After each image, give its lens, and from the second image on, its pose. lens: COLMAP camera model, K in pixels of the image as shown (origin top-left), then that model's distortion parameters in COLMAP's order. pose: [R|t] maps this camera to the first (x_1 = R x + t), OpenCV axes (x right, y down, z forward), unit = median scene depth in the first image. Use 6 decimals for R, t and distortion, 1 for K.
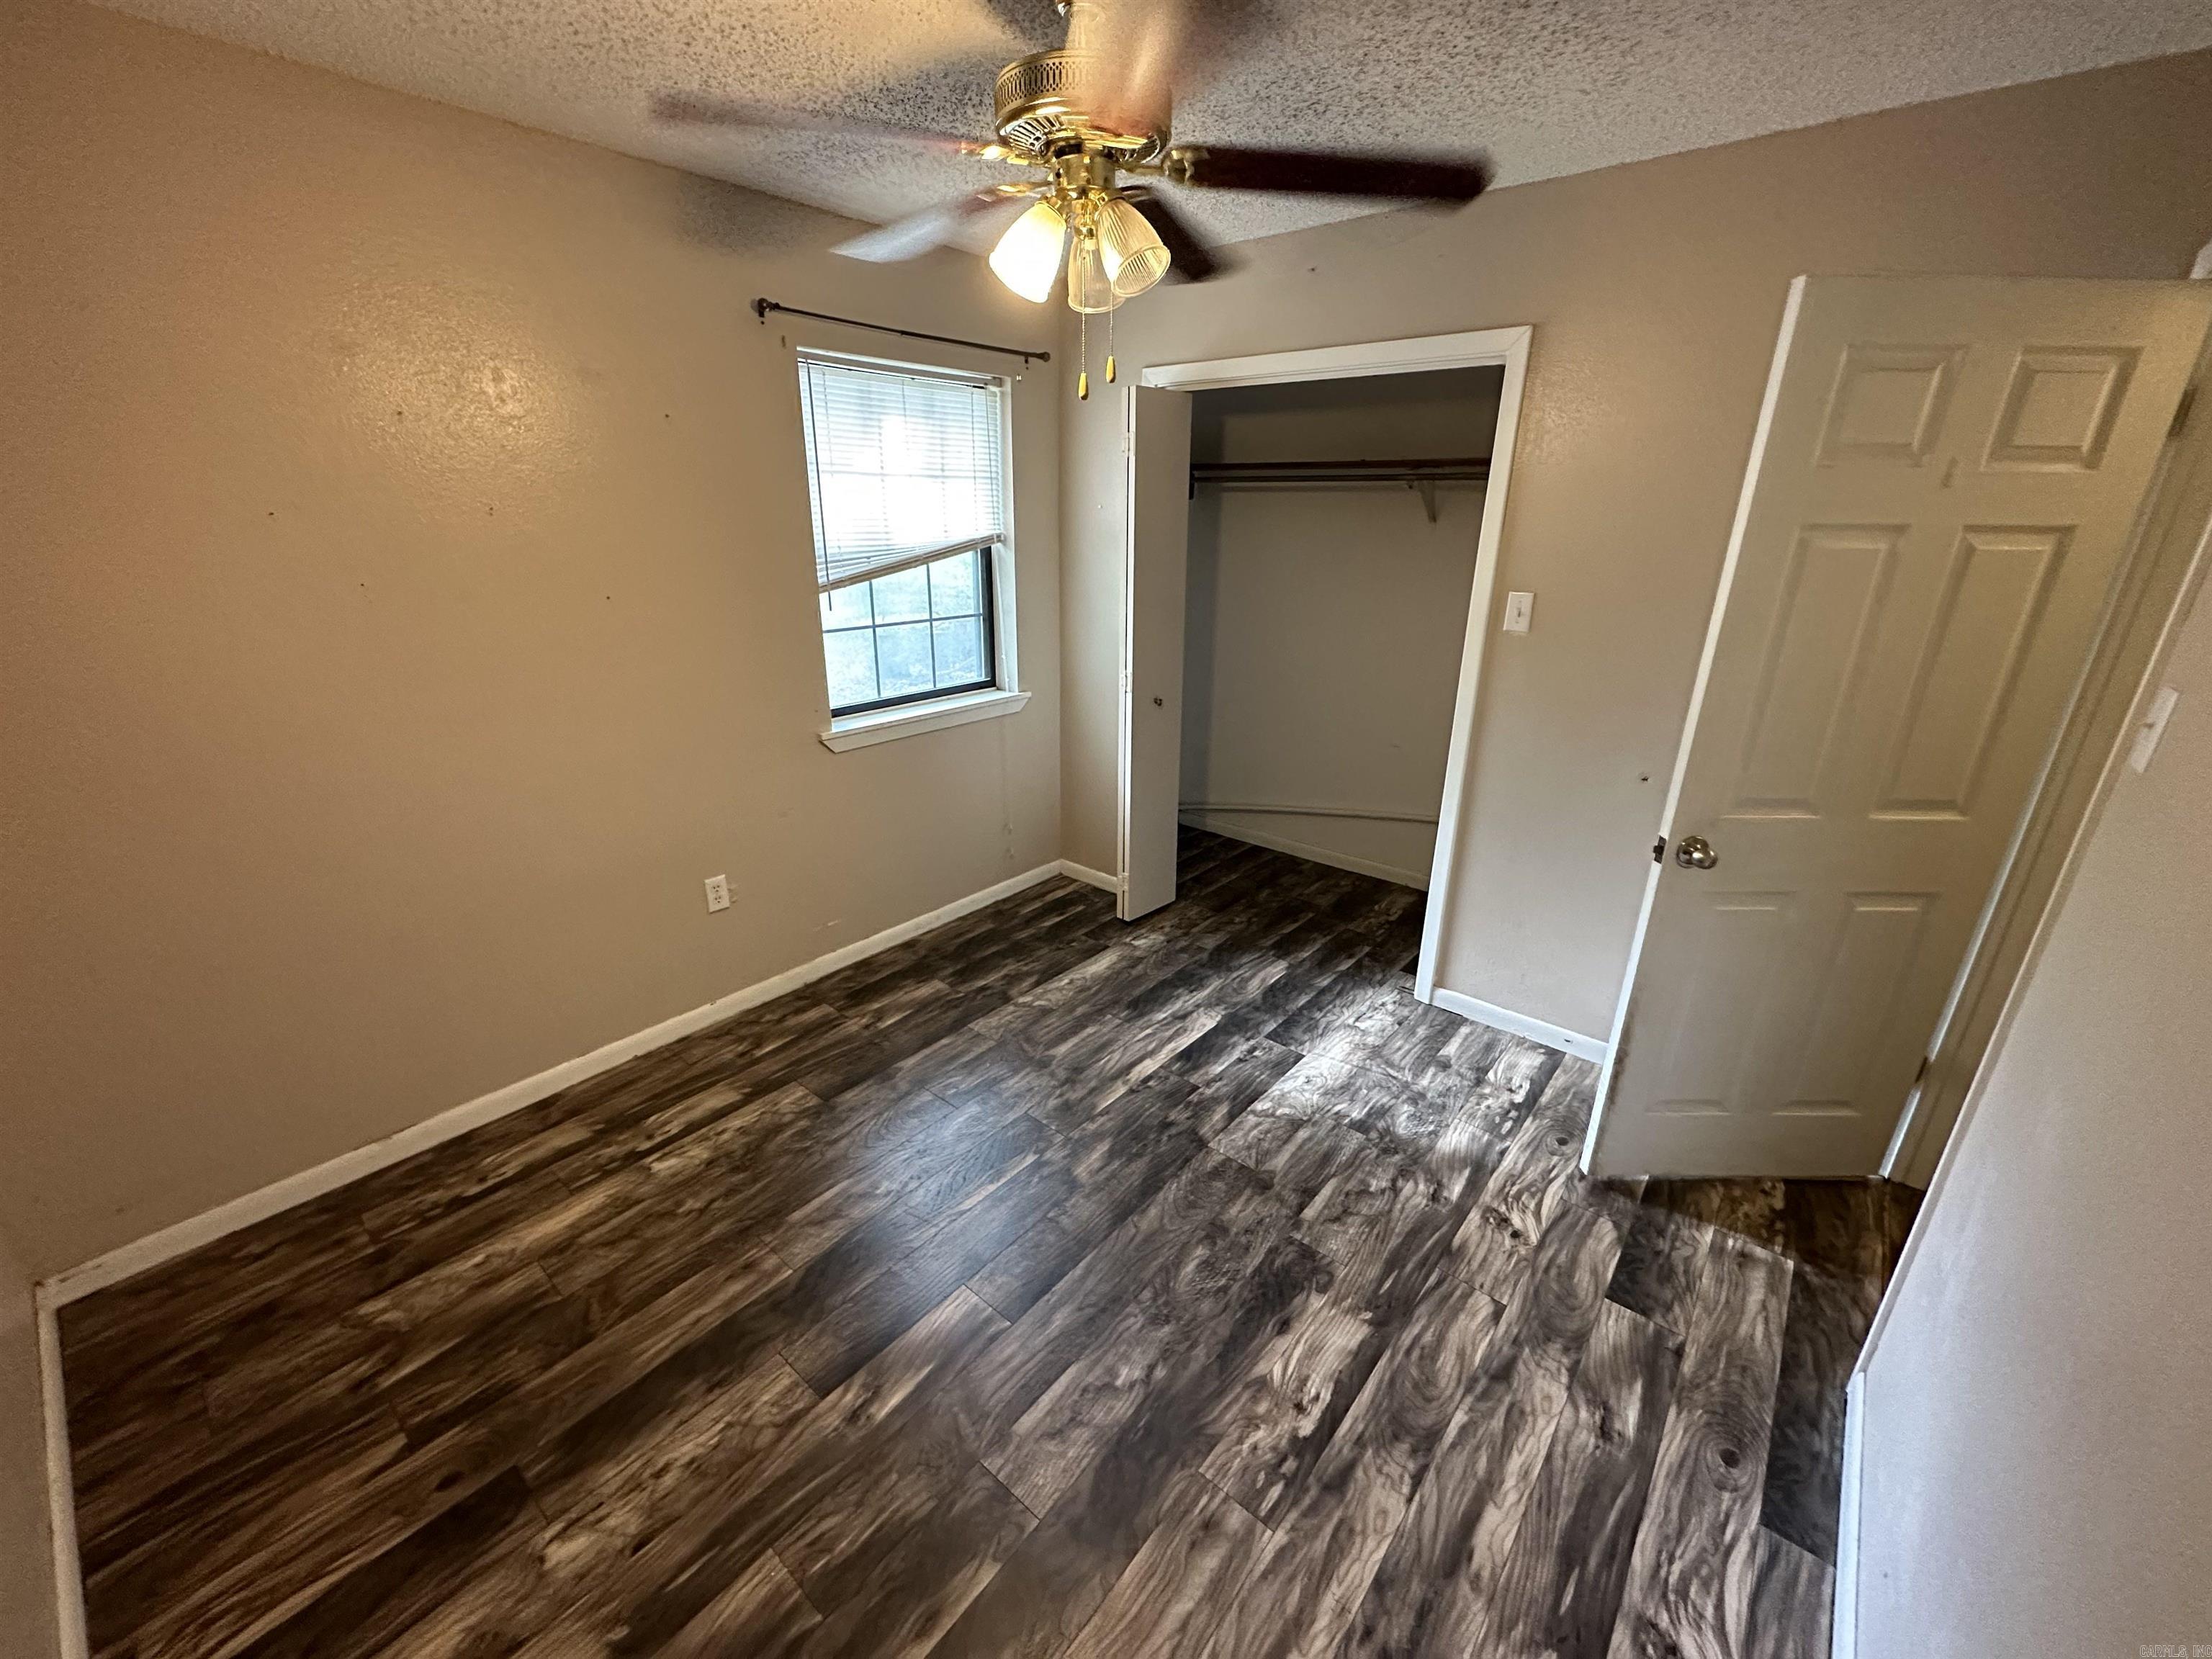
lens RADIAL K [[881.5, 0, 1106.2], [0, 881.5, 825.6], [0, 0, 1]] dist [-0.001353, 0.001053]
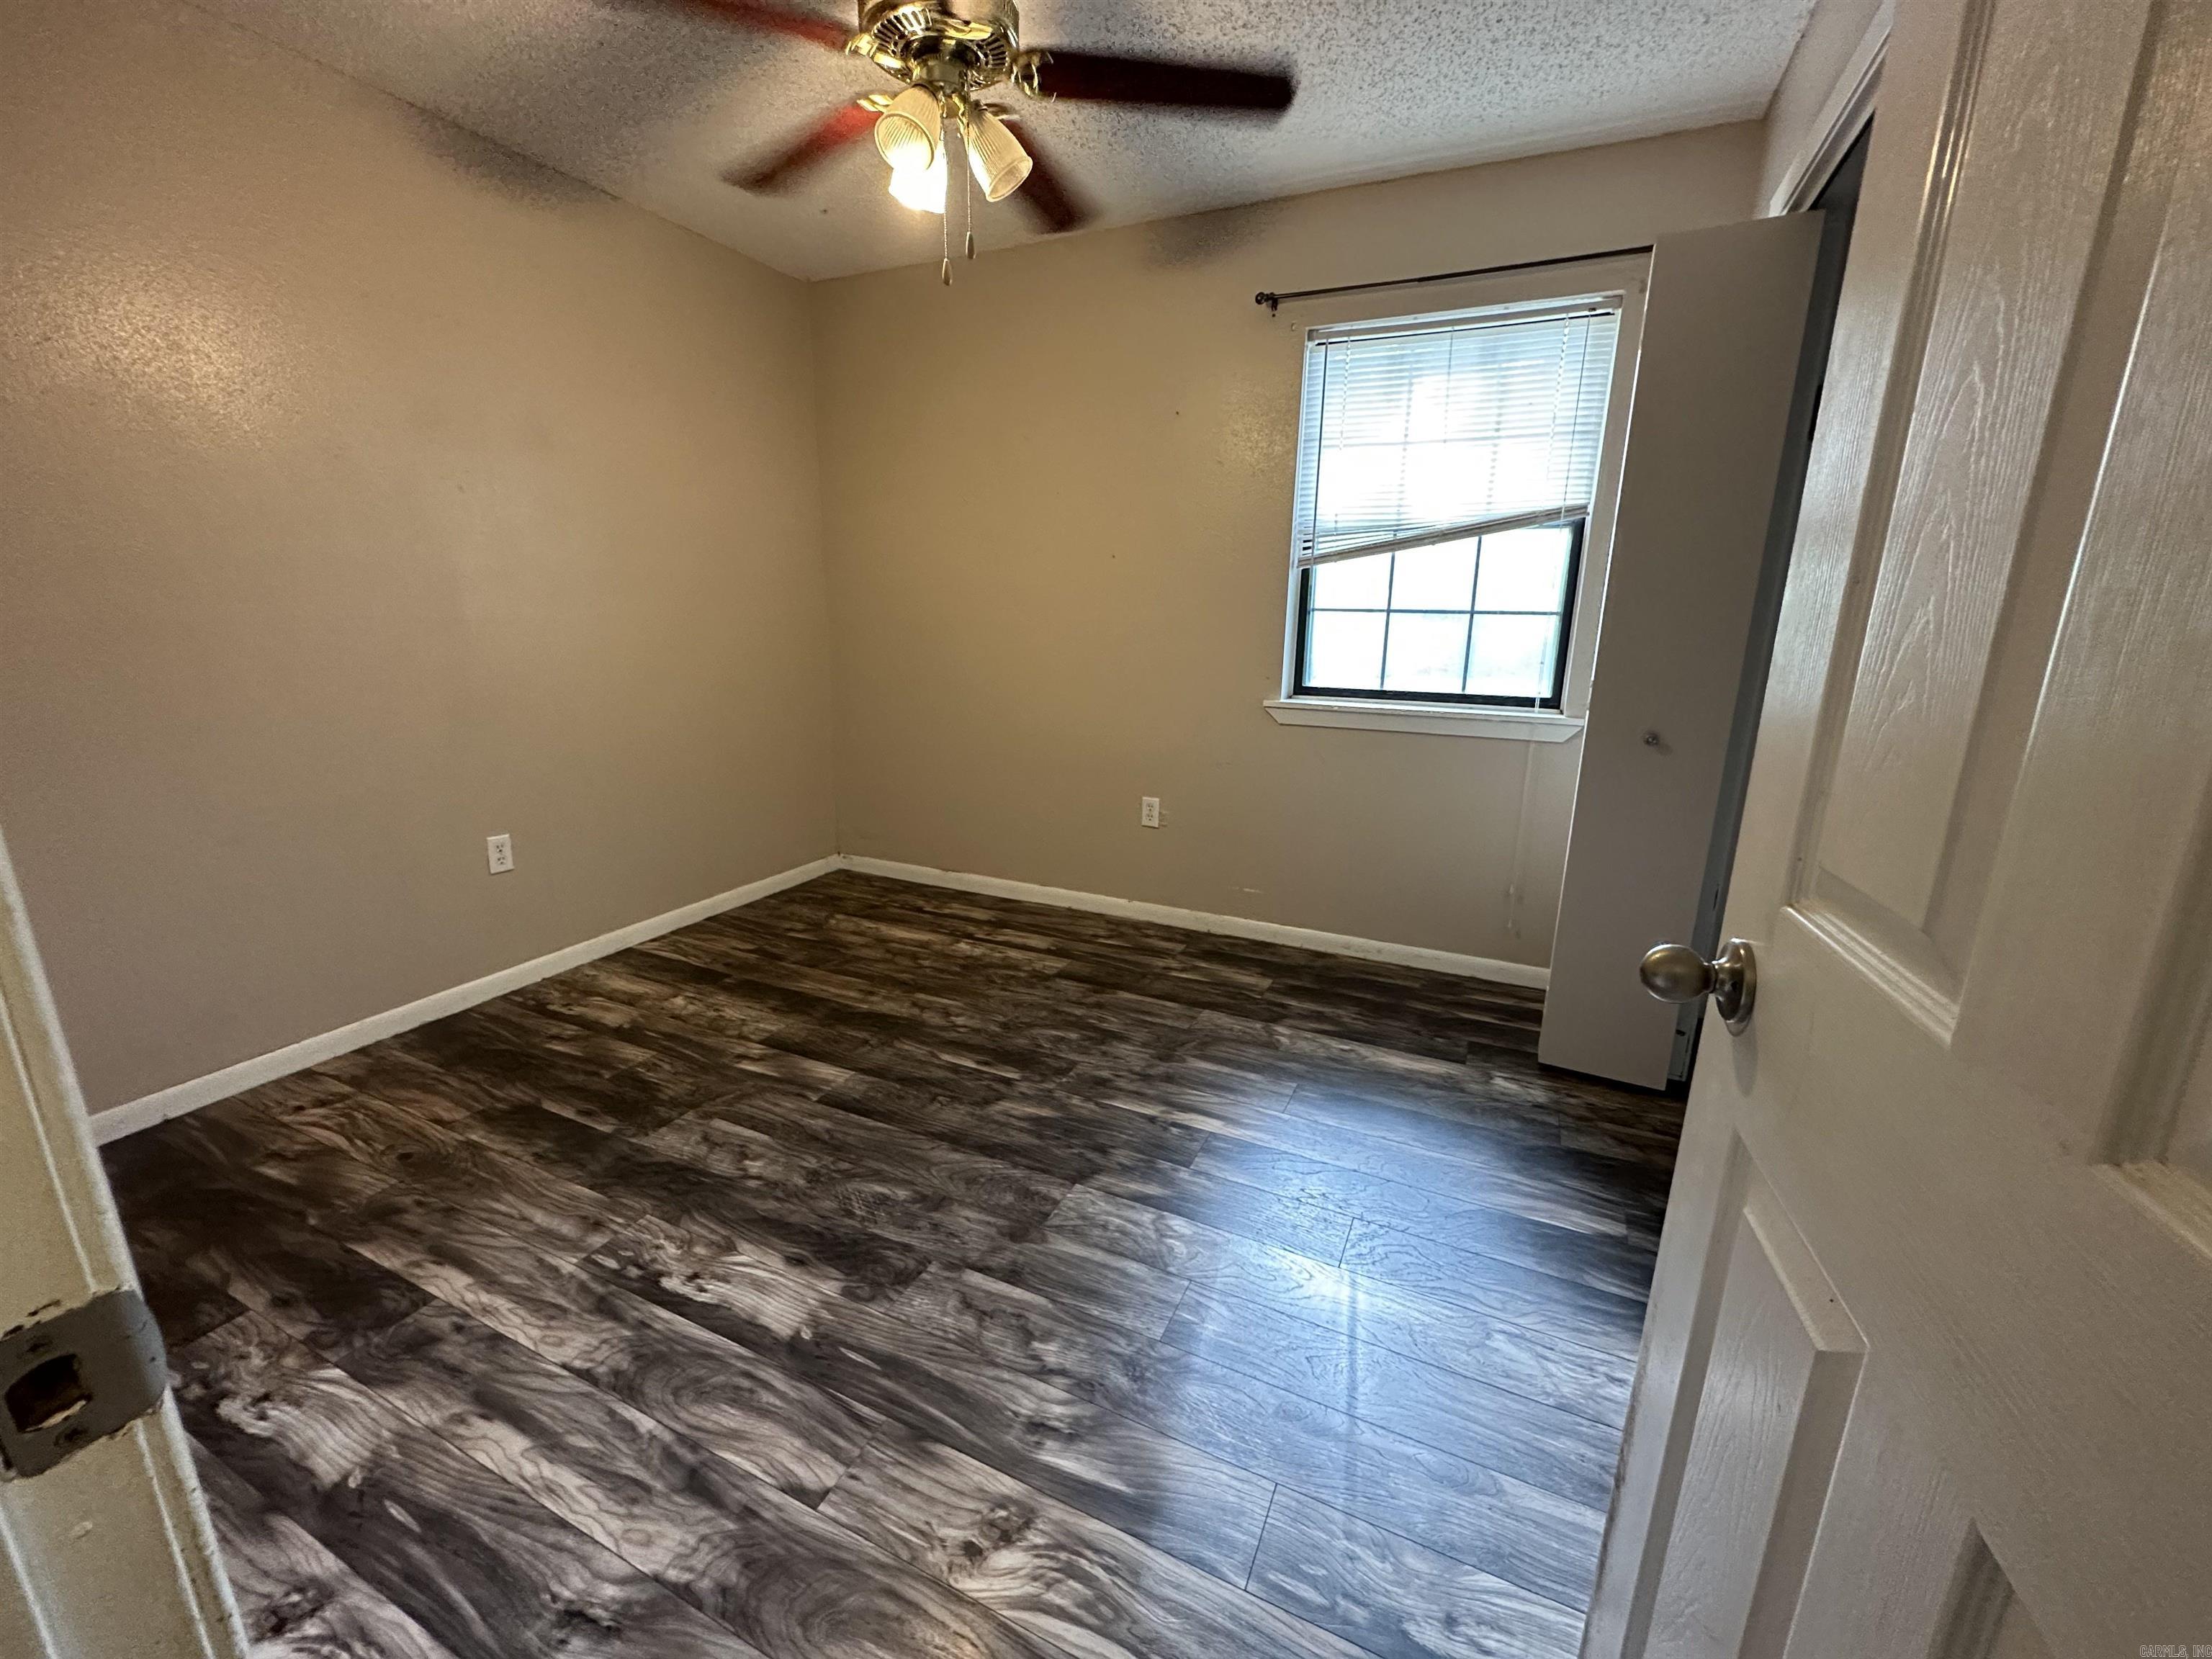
lens RADIAL K [[881.5, 0, 1106.2], [0, 881.5, 825.6], [0, 0, 1]] dist [-0.001353, 0.001053]
pose [[0.259160, 0.226724, -0.938846, 1.001034], [-0.338600, 0.931692, 0.131529, -0.063435], [0.904537, 0.283806, 0.318226, 0.860296]]
